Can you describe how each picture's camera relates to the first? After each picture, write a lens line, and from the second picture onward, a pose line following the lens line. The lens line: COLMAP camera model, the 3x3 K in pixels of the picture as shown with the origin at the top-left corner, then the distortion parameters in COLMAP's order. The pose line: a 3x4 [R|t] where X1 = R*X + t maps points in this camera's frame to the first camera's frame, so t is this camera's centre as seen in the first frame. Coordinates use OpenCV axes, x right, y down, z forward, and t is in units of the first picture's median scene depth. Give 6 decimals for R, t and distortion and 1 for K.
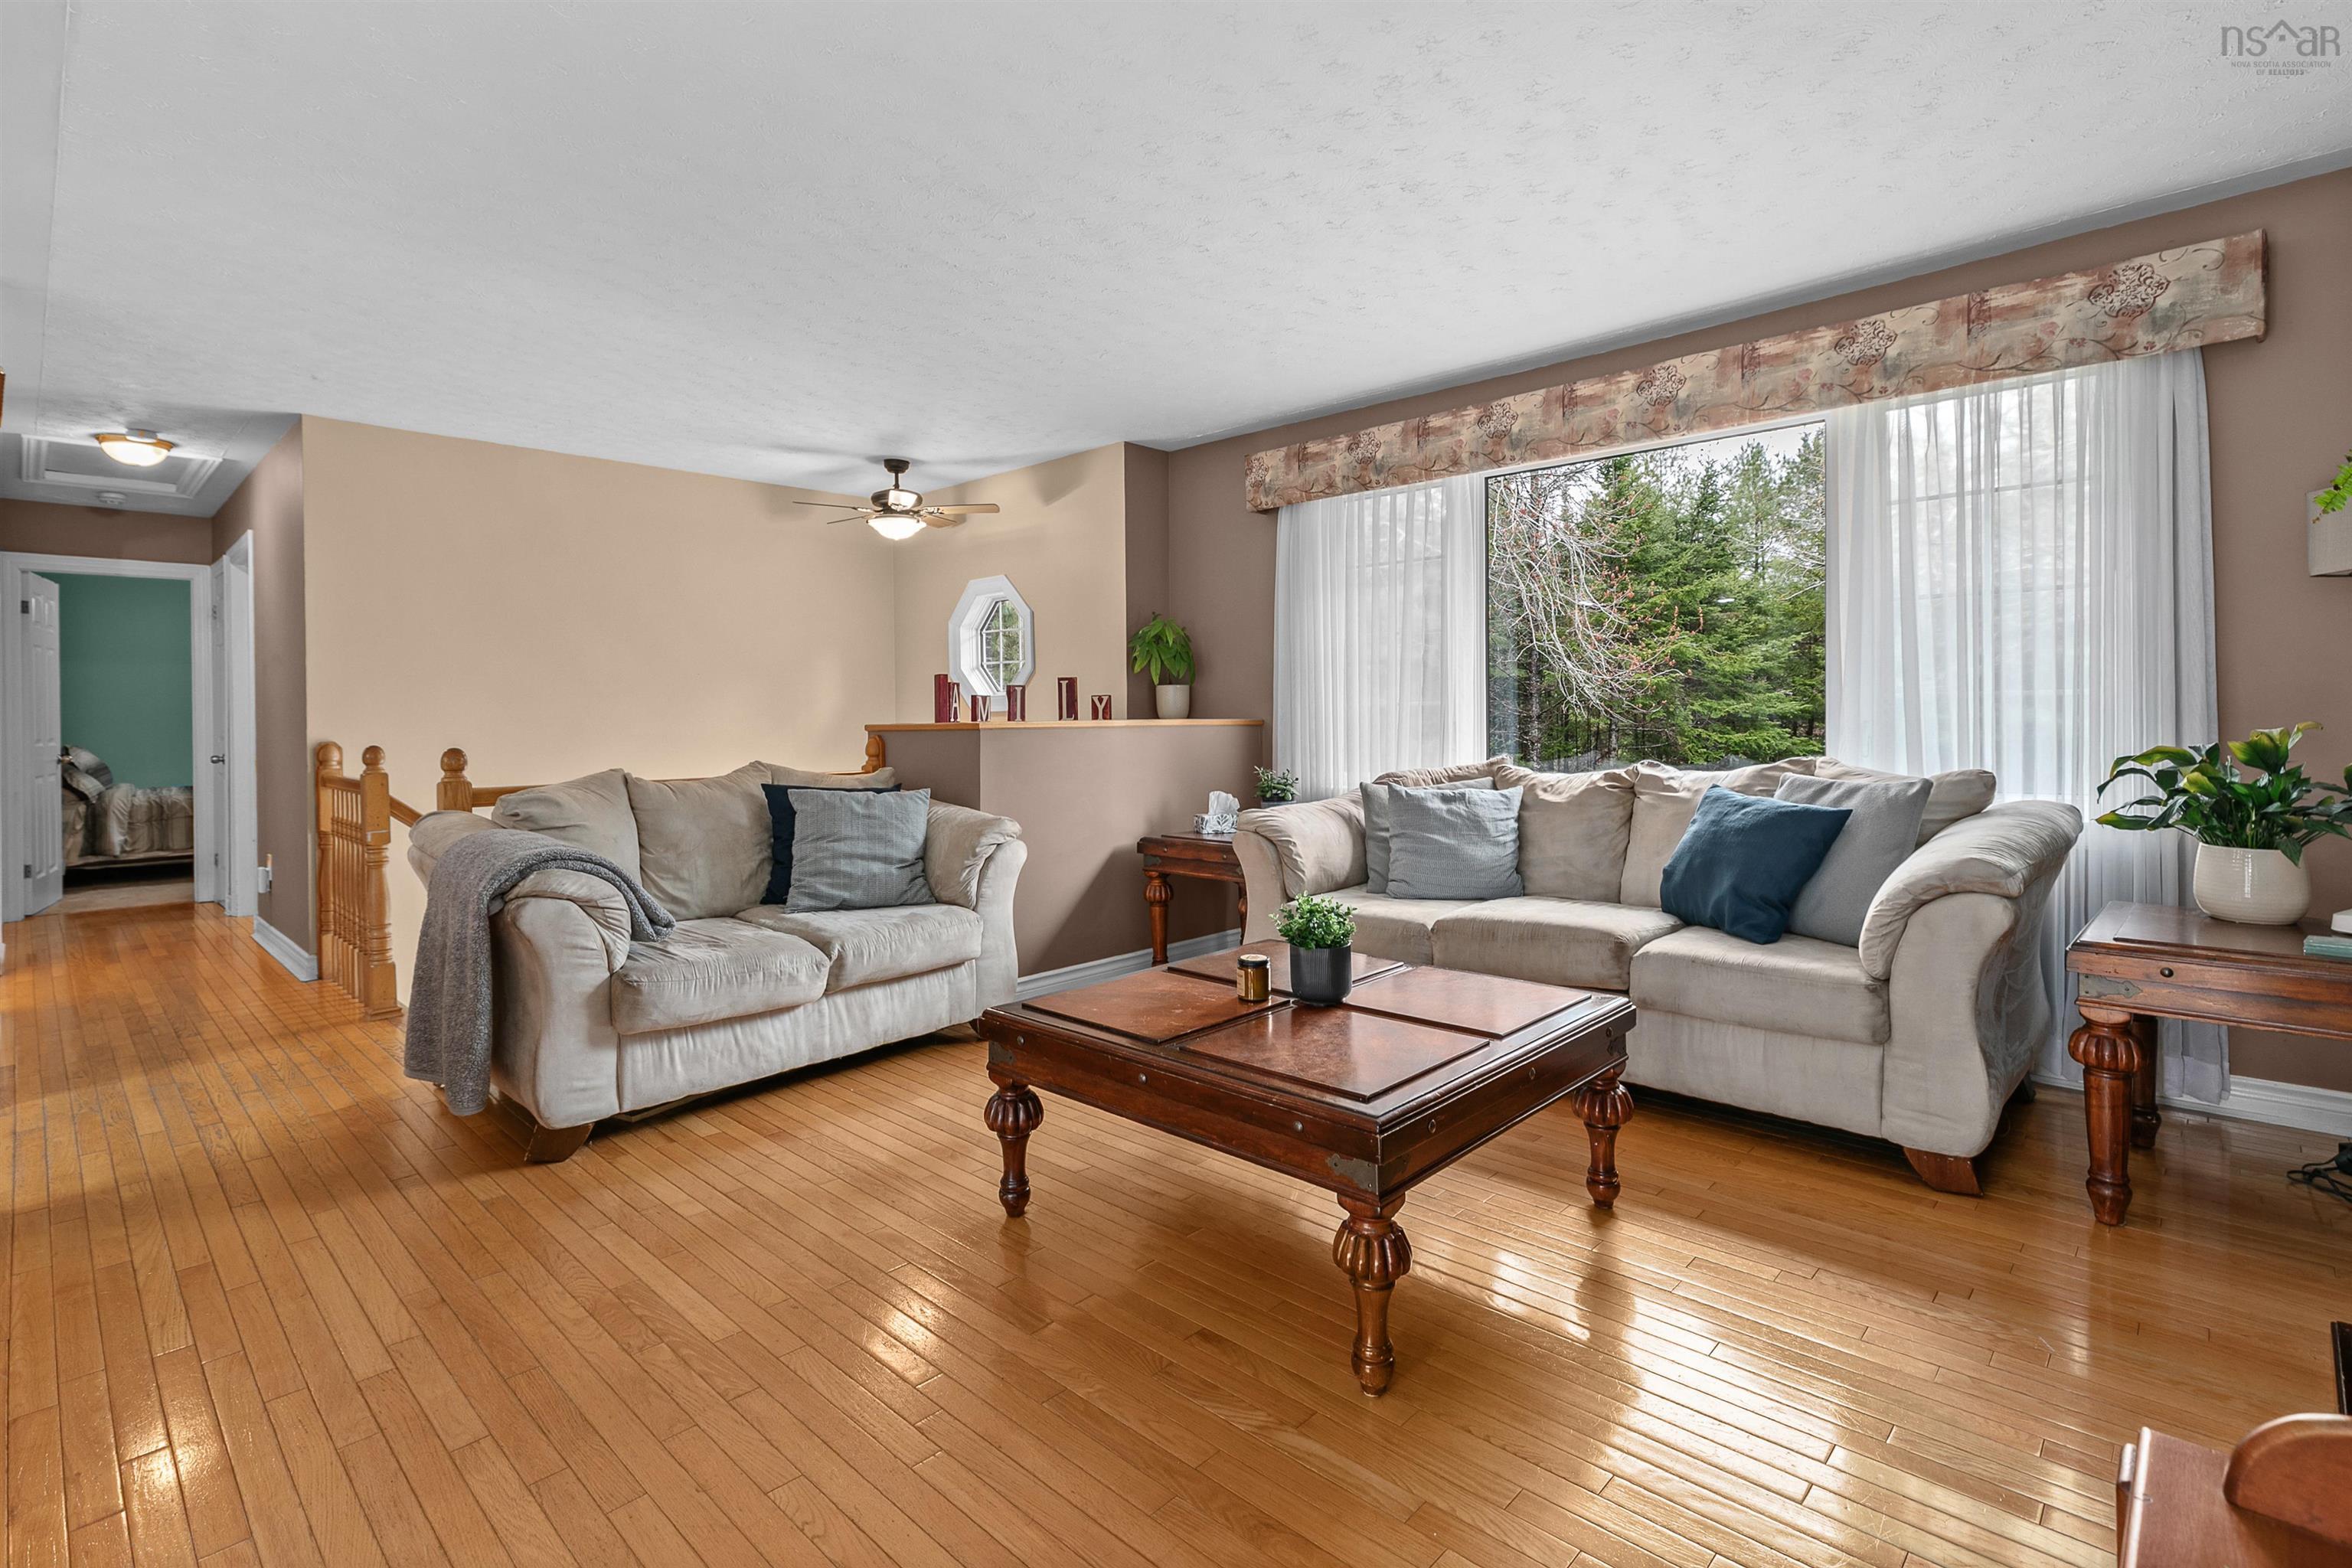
lens RADIAL K [[1107.6, 0, 1145.4], [0, 1107.6, 717.8], [0, 0, 1]] dist [0.002569, 0.000856]
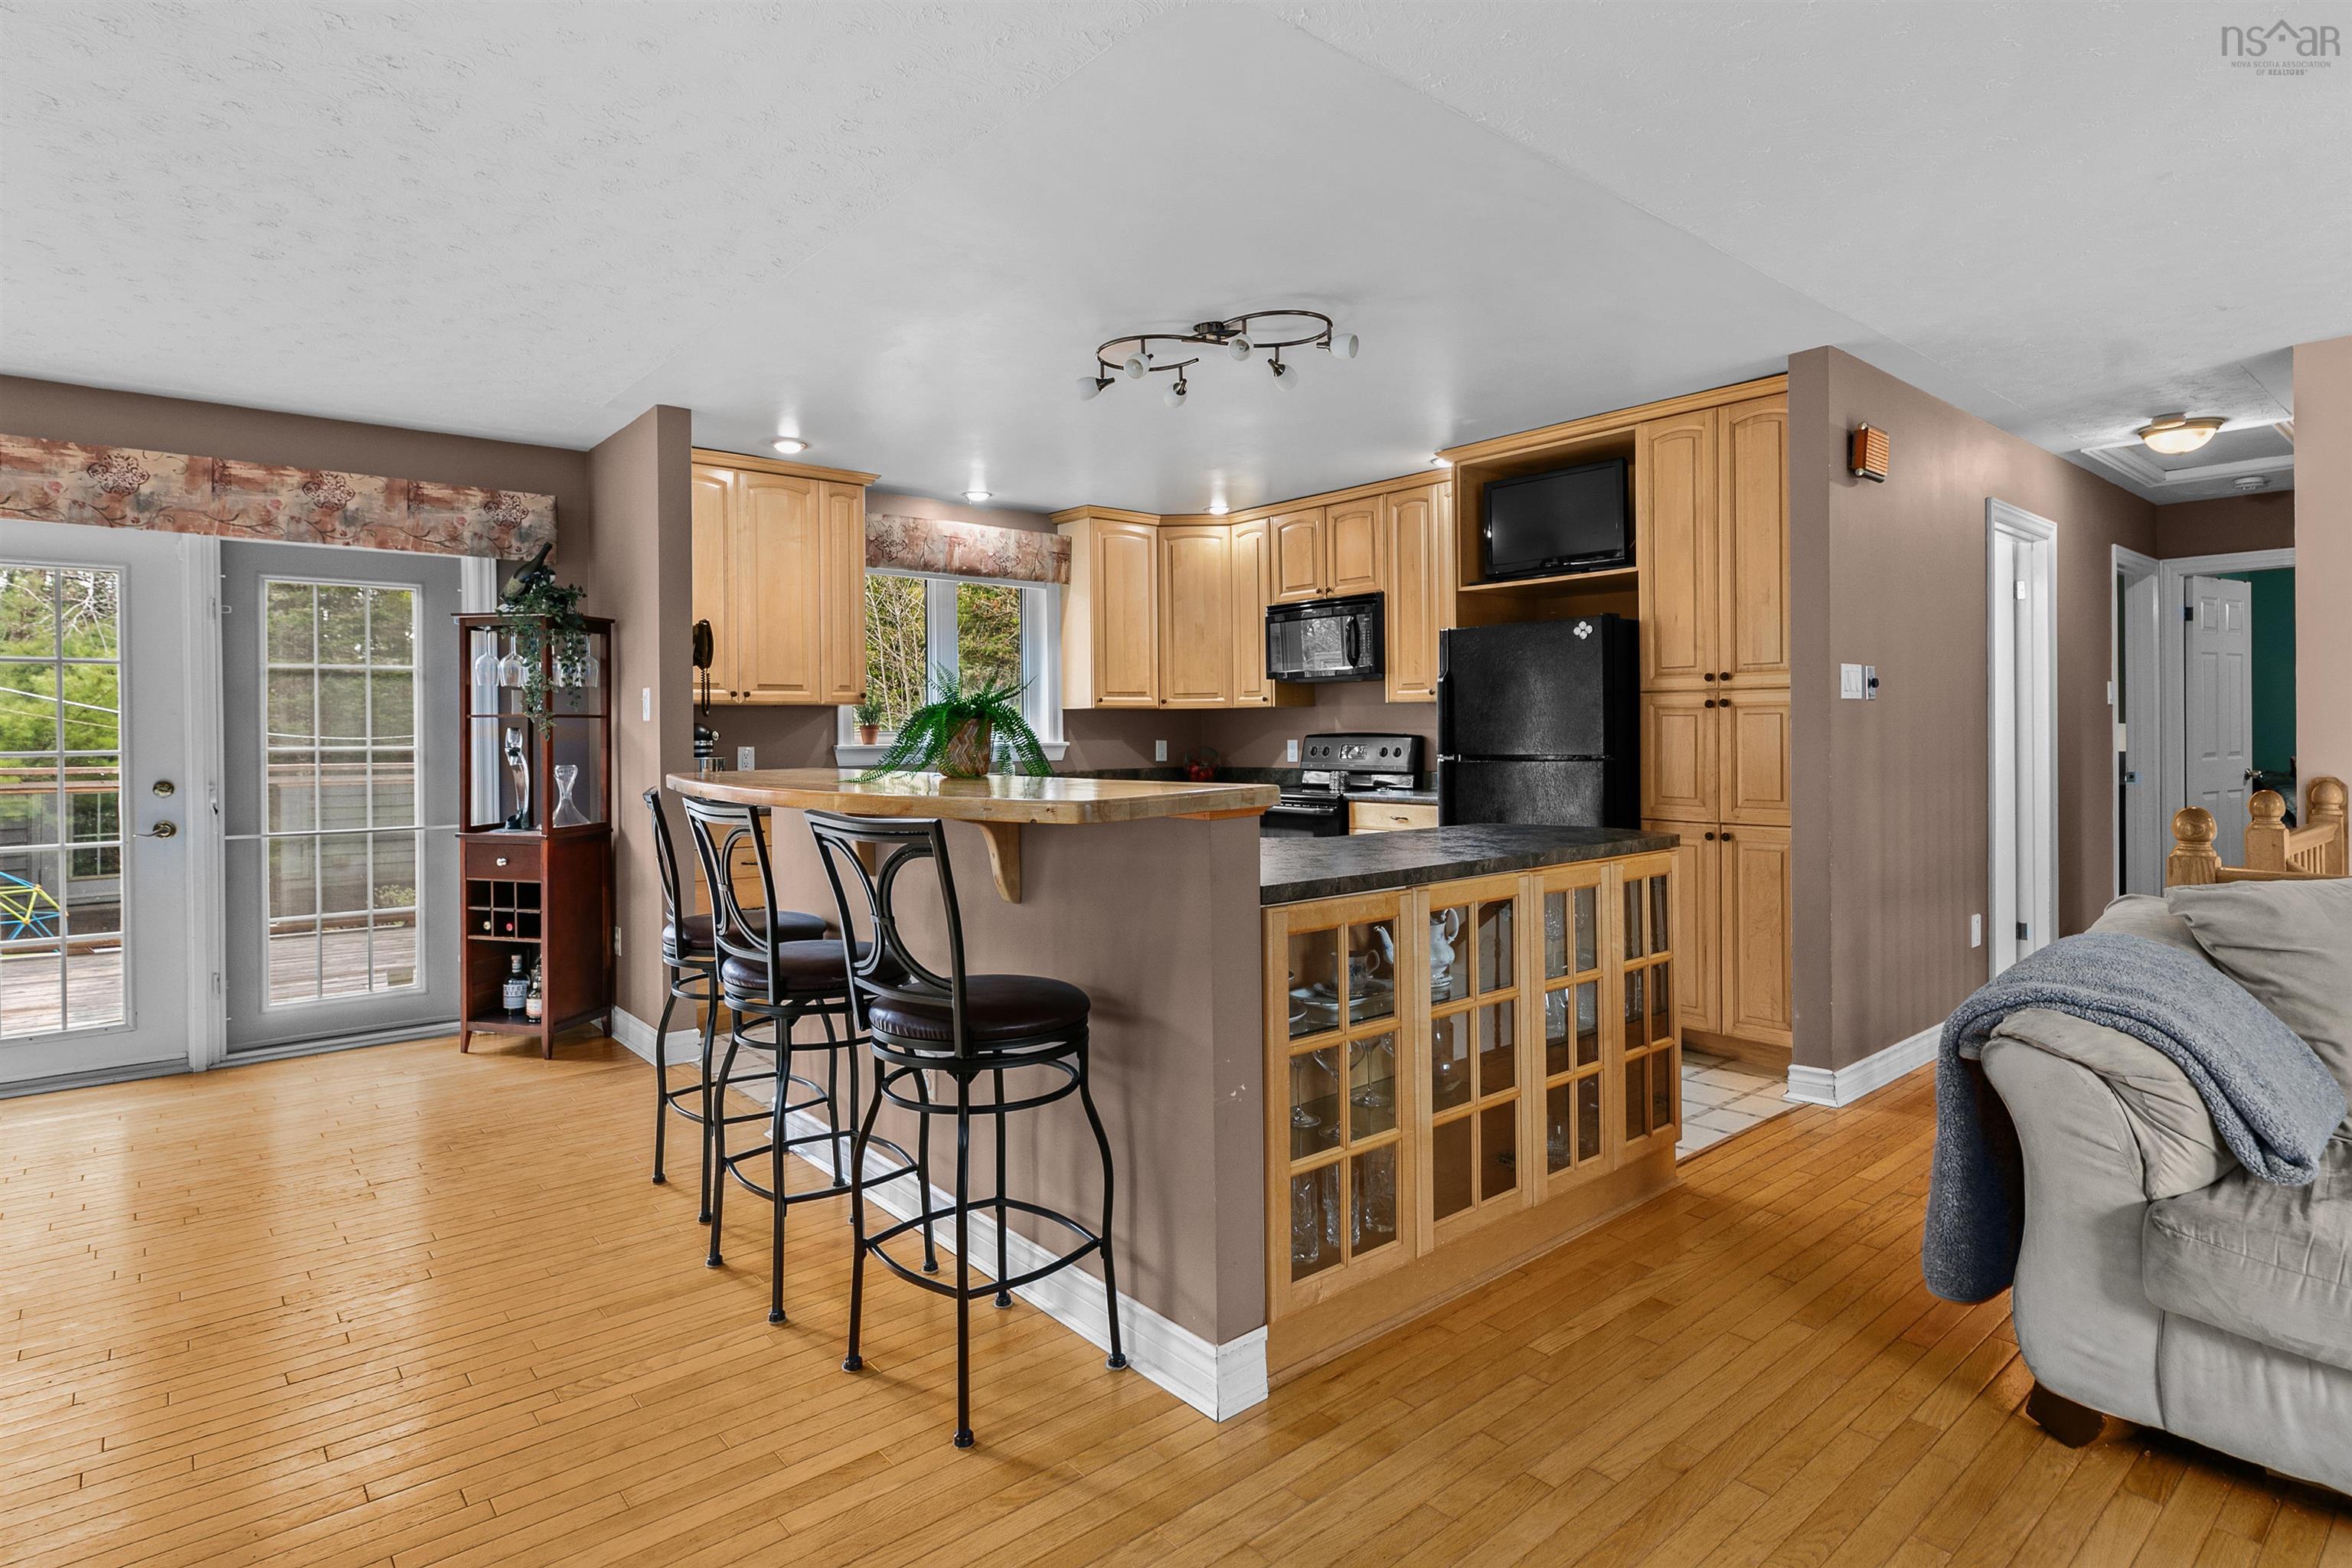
lens RADIAL K [[1206.0, 0, 1157.3], [0, 1206.0, 740.1], [0, 0, 1]] dist [0.003033, 0.000184]
pose [[-0.099894, 0.019032, -0.994816, 0.195435], [0.010413, 0.999782, 0.018081, -0.036707], [0.994944, -0.008553, -0.100071, 0.409729]]
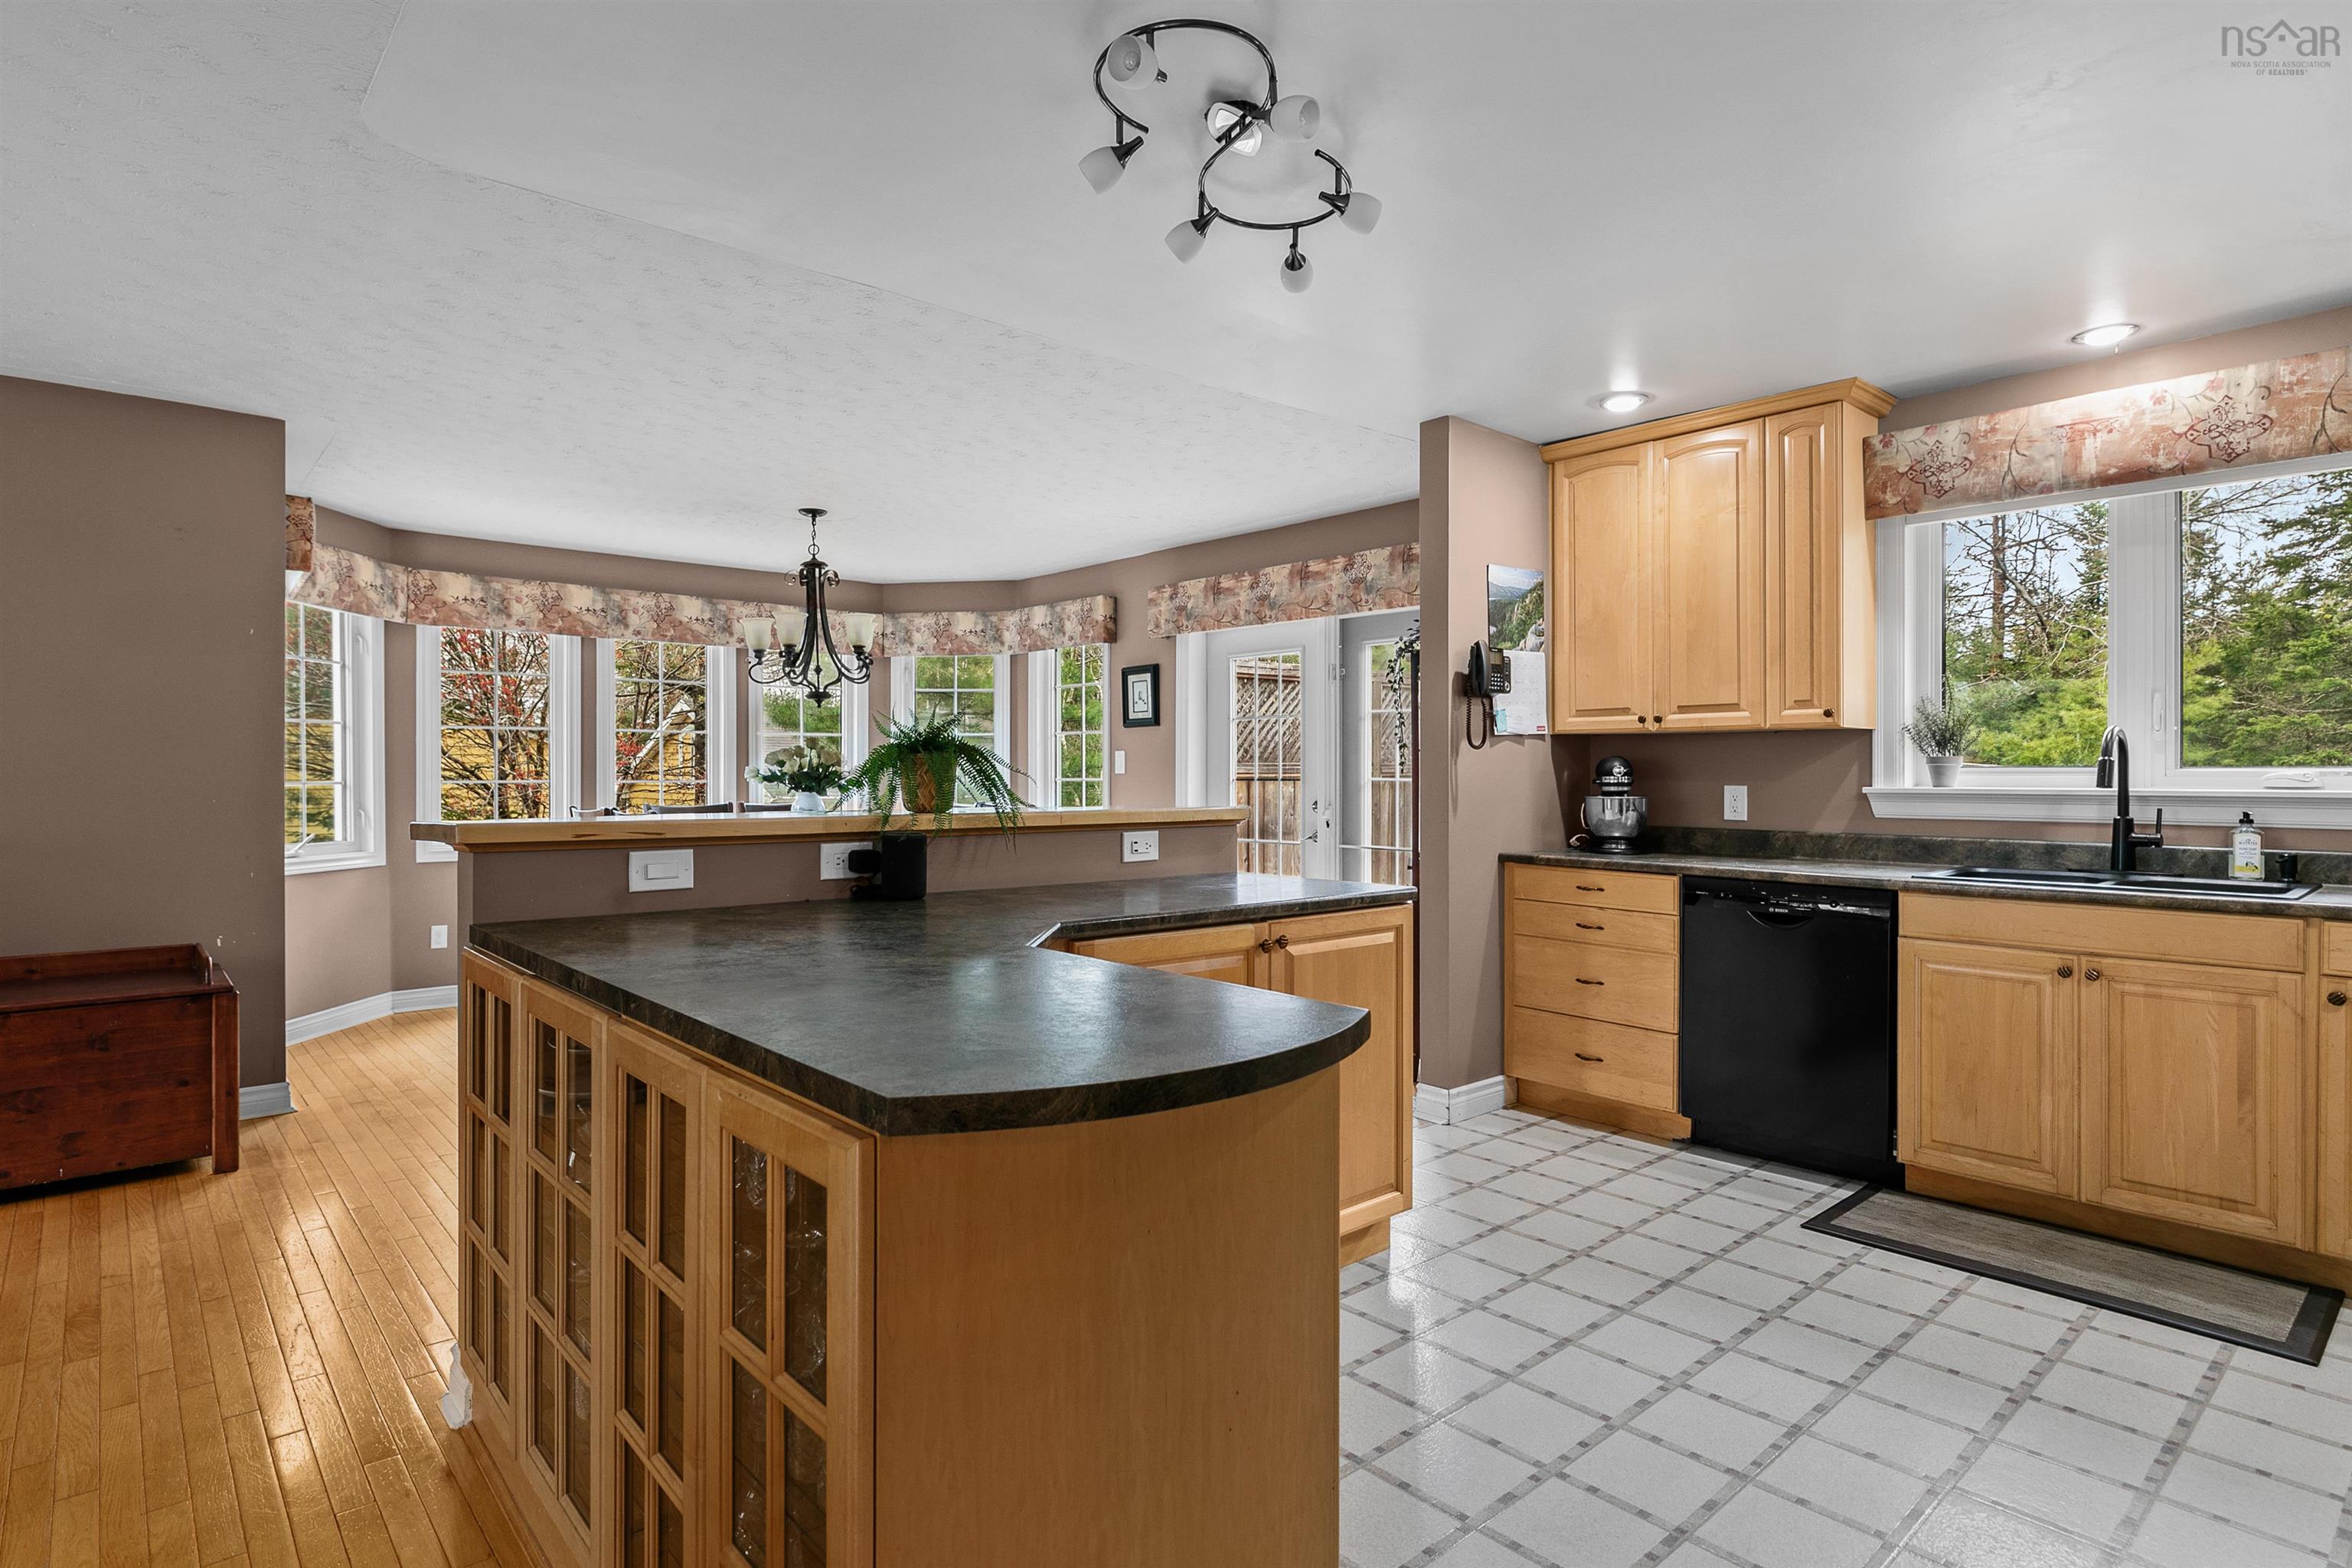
lens RADIAL K [[1213.8, 0, 1146.1], [0, 1213.8, 771.0], [0, 0, 1]] dist [-0.000114, -0.000811]
pose [[-0.996568, 0.010549, 0.082107, -0.849986], [0.010349, 0.999942, -0.002854, -0.022413], [-0.082133, -0.001994, -0.996619, 1.002430]]
